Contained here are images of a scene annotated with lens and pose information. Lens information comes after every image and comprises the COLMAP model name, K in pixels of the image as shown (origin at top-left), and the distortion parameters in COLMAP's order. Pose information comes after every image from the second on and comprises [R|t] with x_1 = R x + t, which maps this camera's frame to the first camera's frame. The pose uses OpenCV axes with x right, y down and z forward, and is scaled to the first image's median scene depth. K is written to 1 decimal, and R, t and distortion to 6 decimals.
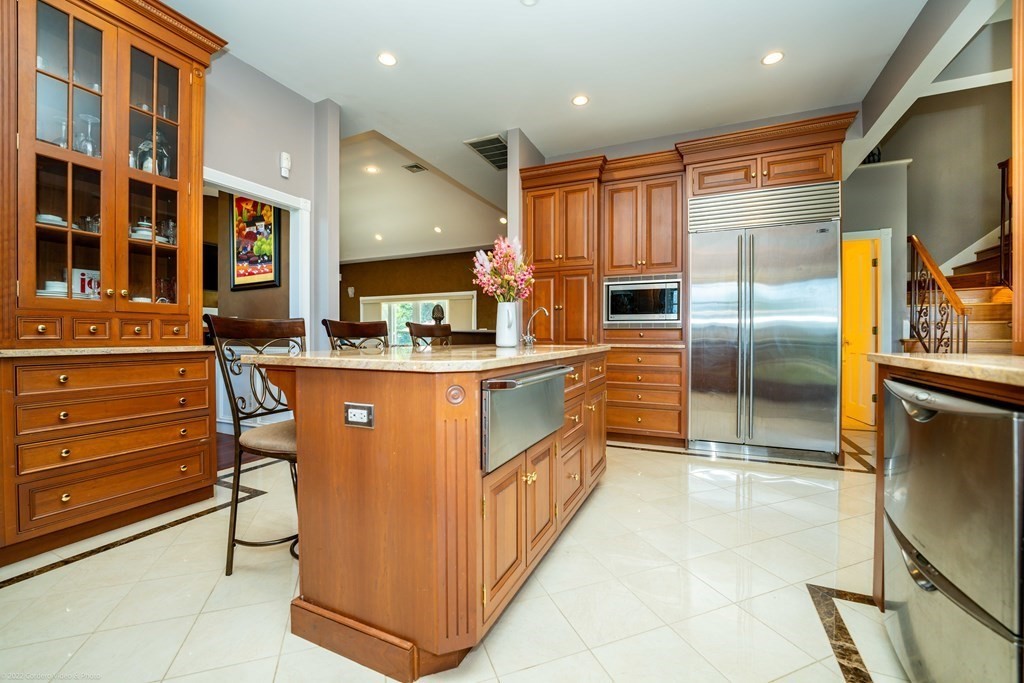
lens RADIAL K [[415.4, 0, 493.7], [0, 415.4, 339.4], [0, 0, 1]] dist [-0.021298, 0.001621]
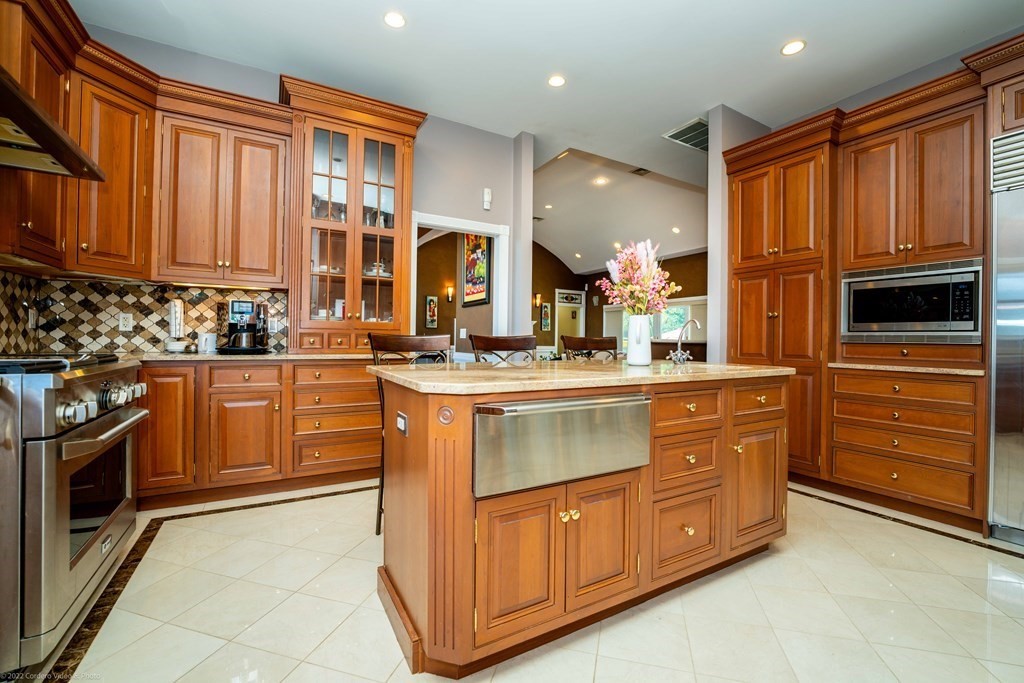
lens RADIAL K [[415.4, 0, 508.4], [0, 415.4, 340.9], [0, 0, 1]] dist [-0.021298, 0.001621]
pose [[0.821897, 0.009717, -0.569553, 0.204191], [-0.015648, 0.999862, -0.005522, -0.016263], [0.569421, 0.013451, 0.821936, 0.074477]]
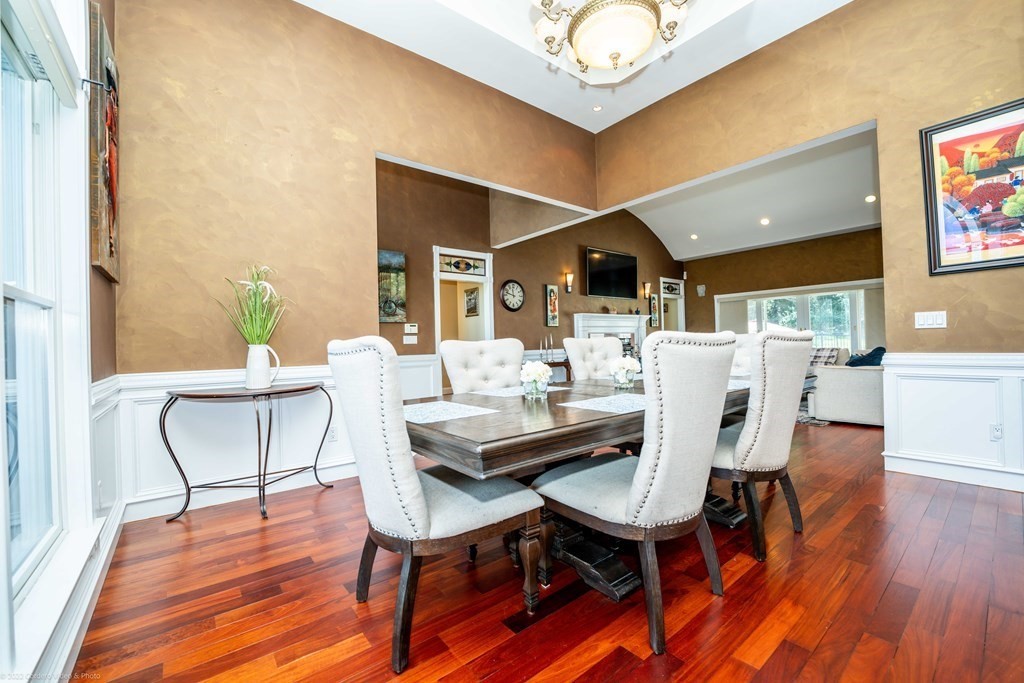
lens RADIAL K [[415.4, 0, 513.7], [0, 415.4, 340.9], [0, 0, 1]] dist [-0.021298, 0.001621]
pose [[0.898836, -0.026541, -0.437480, -1.123712], [0.023492, 0.999647, -0.012380, -0.015215], [0.437654, 0.000850, 0.899143, 0.063288]]
